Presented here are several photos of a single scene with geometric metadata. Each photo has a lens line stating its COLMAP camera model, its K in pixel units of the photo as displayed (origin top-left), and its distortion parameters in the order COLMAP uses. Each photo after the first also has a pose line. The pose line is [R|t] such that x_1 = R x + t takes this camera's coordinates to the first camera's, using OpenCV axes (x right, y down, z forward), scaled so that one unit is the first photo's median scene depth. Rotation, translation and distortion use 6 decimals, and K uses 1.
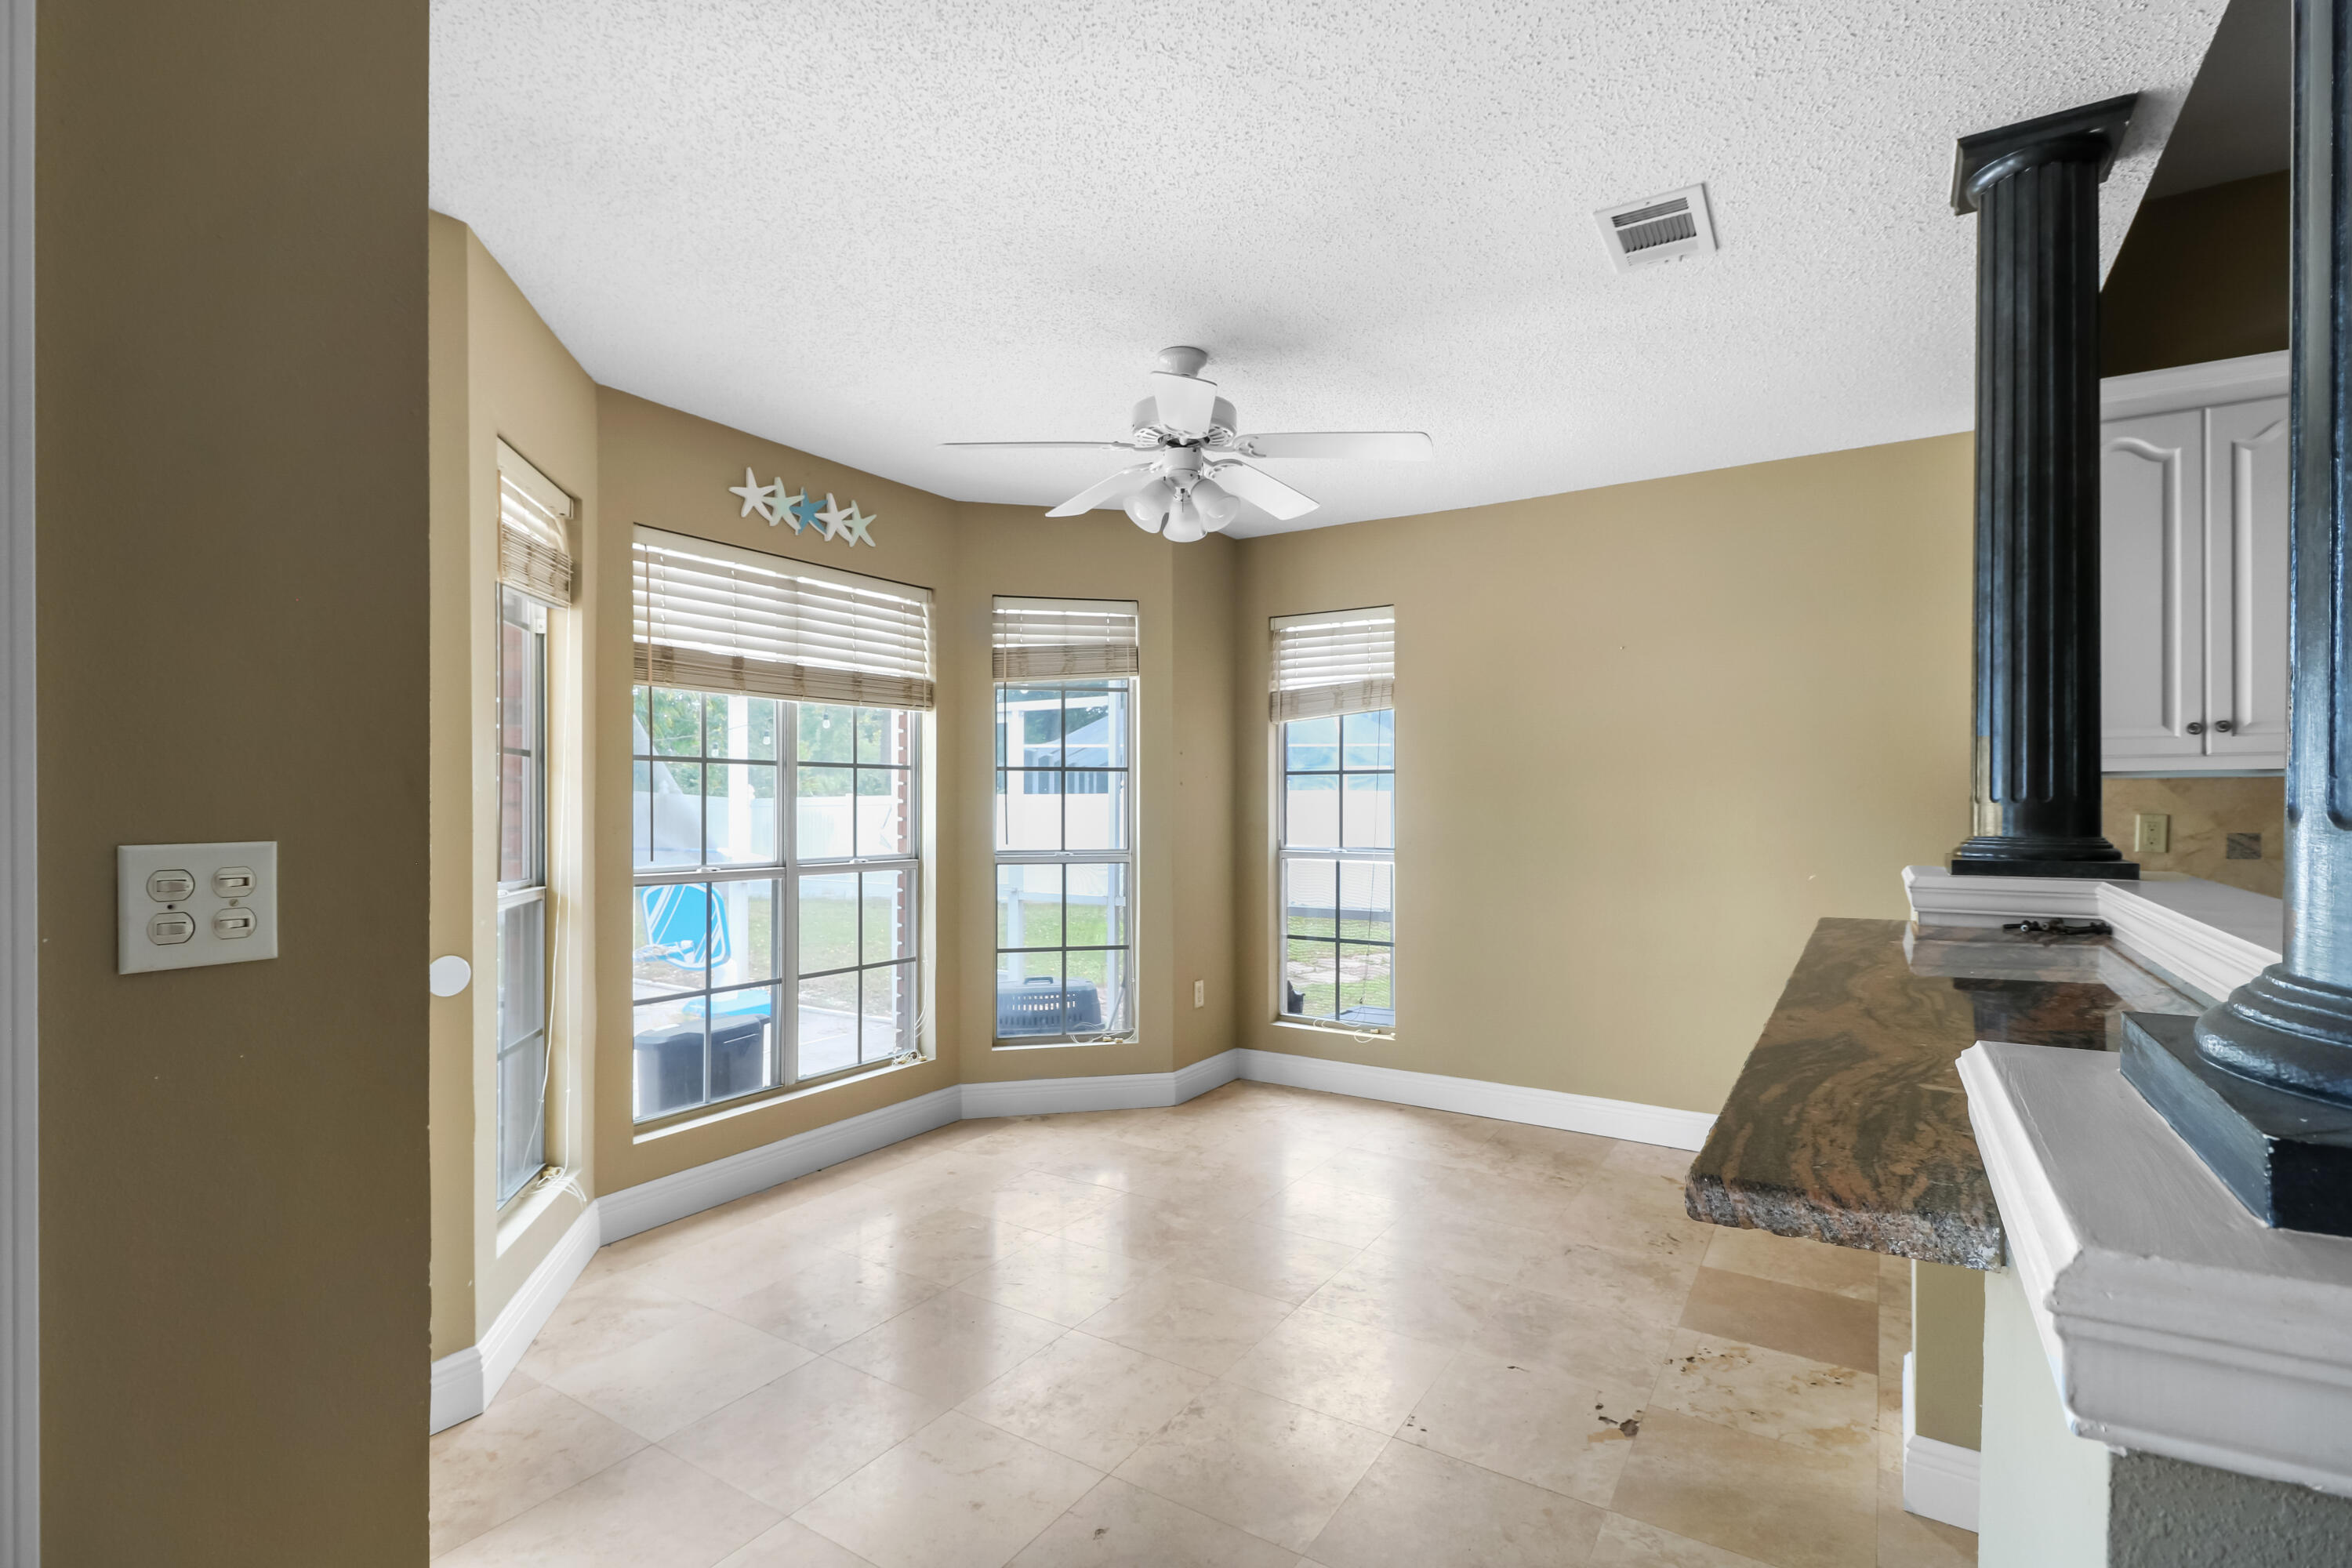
lens RADIAL K [[1080.6, 0, 1193.0], [0, 1080.6, 786.9], [0, 0, 1]] dist [-0.000495, -0.000152]
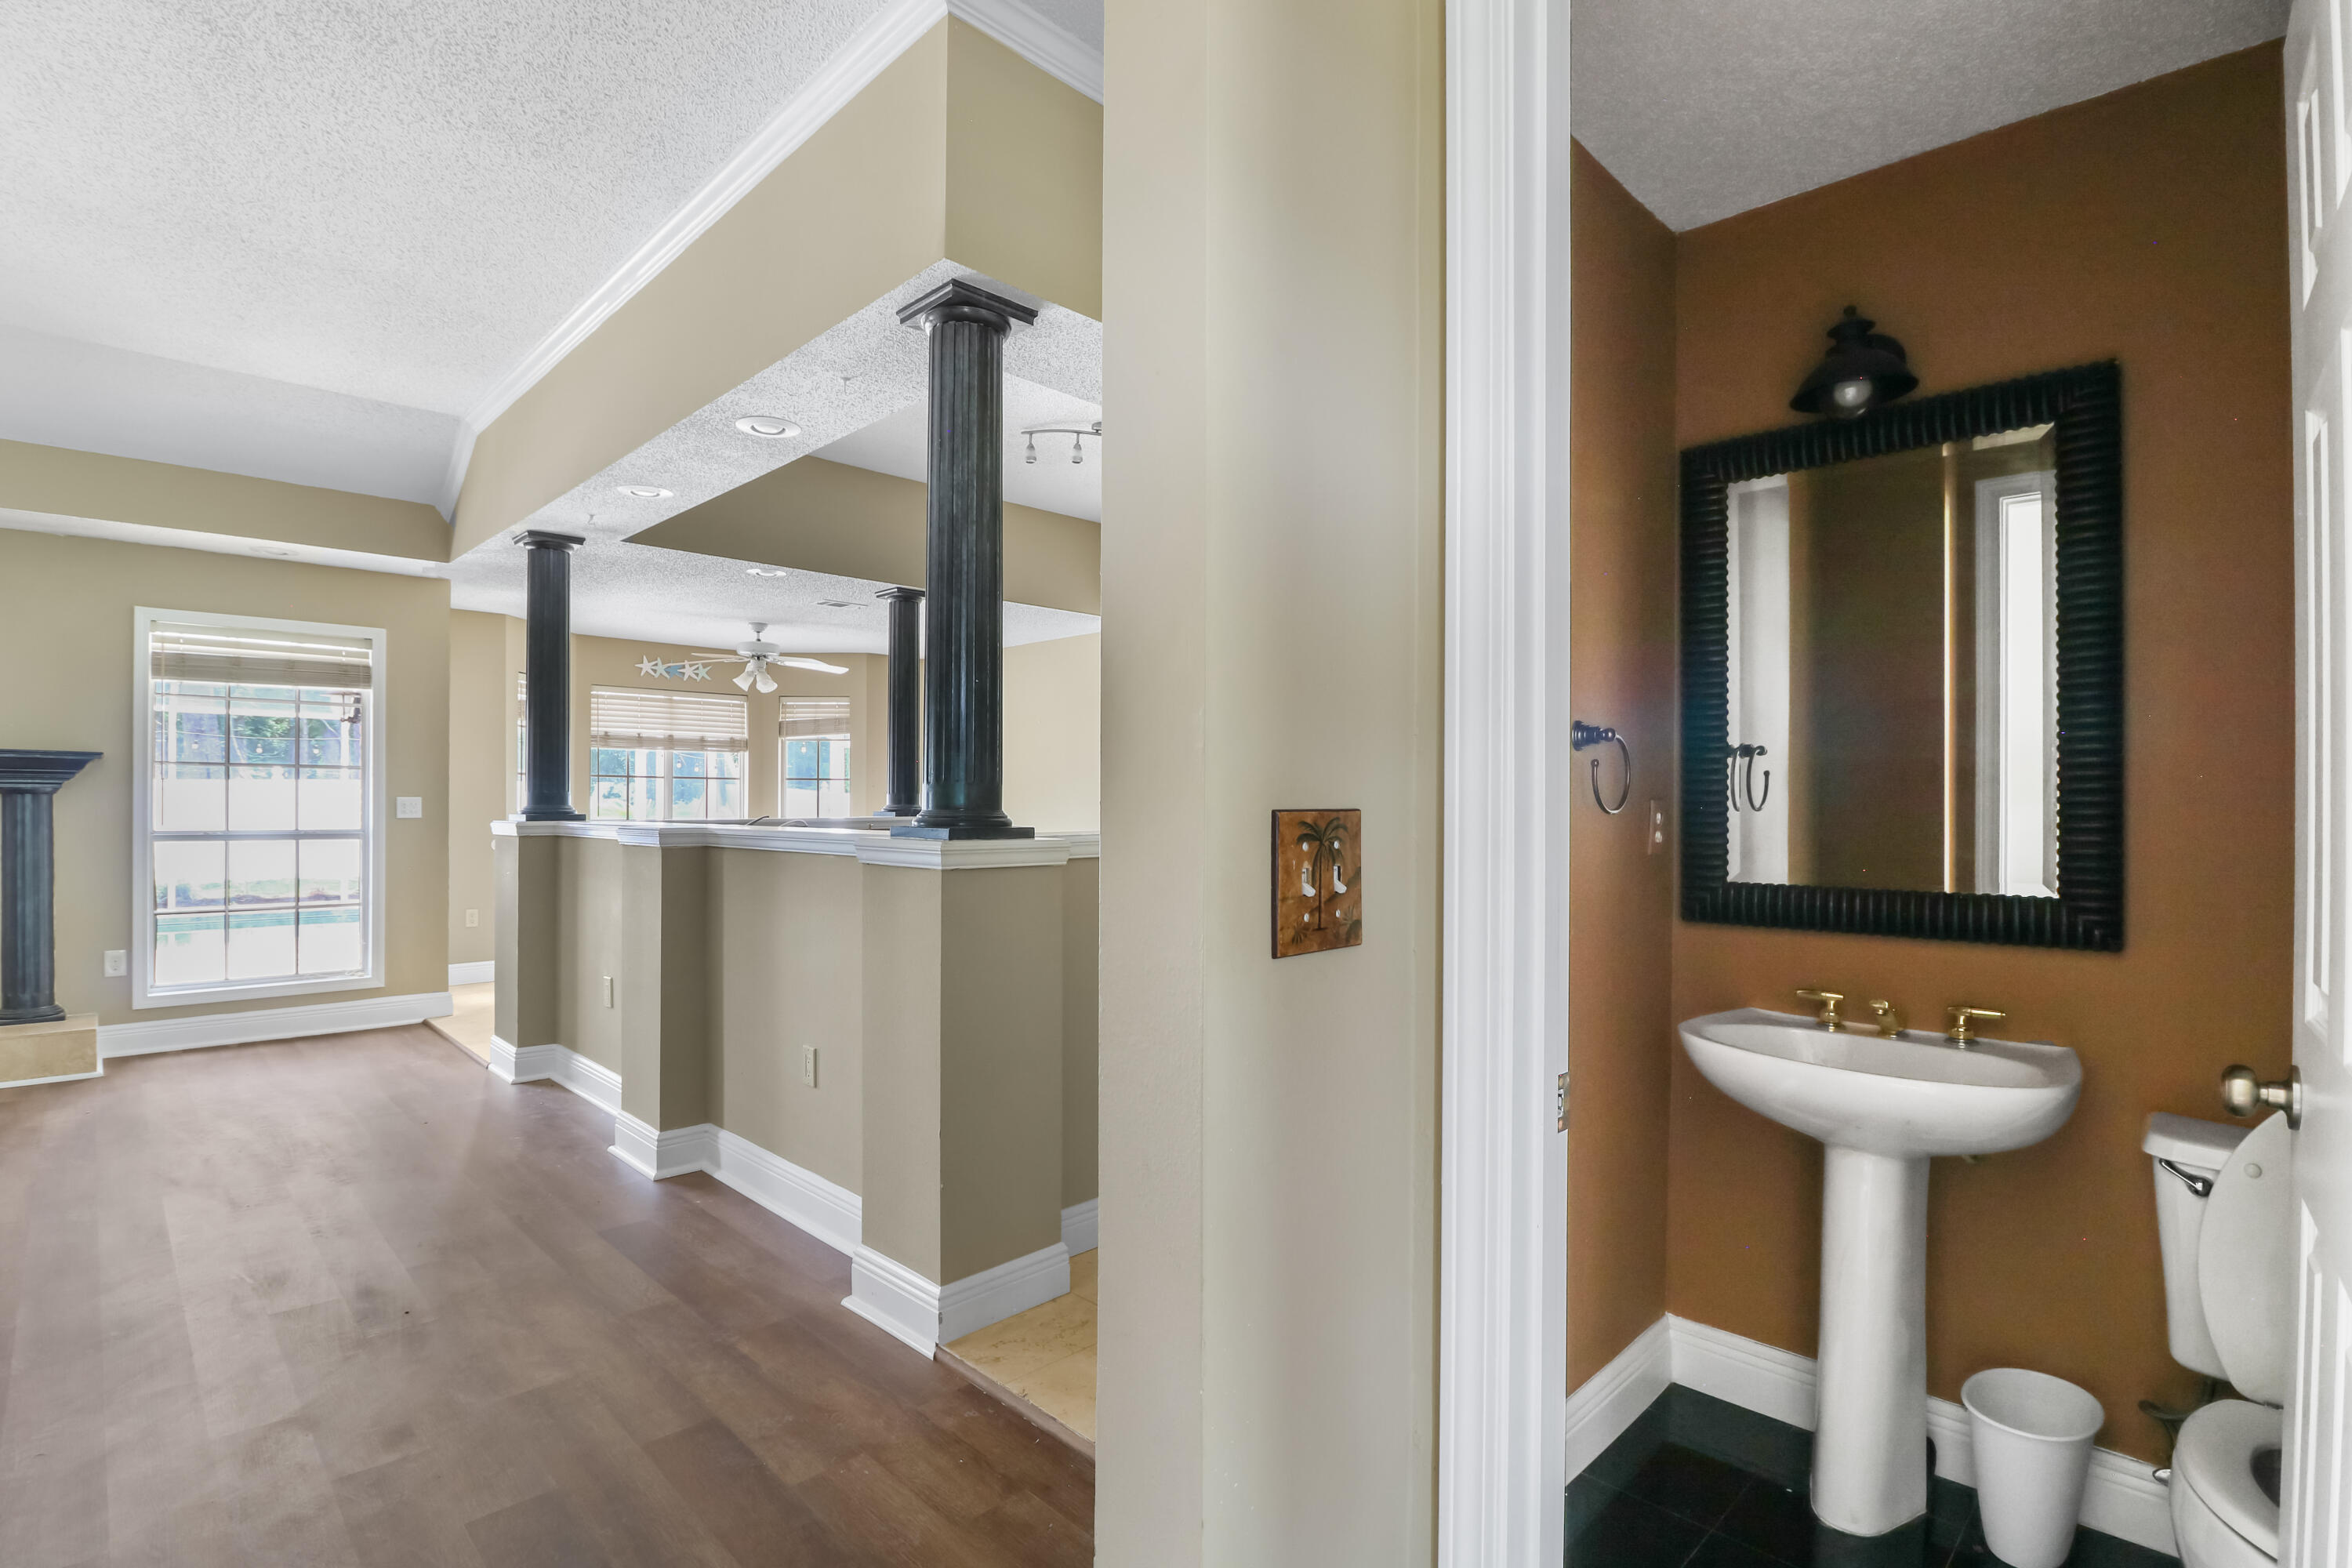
lens RADIAL K [[1080.6, 0, 1165.6], [0, 1080.6, 797.4], [0, 0, 1]] dist [-0.000495, -0.000152]
pose [[0.973698, 0.002586, -0.227827, 1.151712], [-0.000445, 0.999955, 0.009446, -0.001151], [0.227841, -0.009096, 0.973656, -0.983475]]
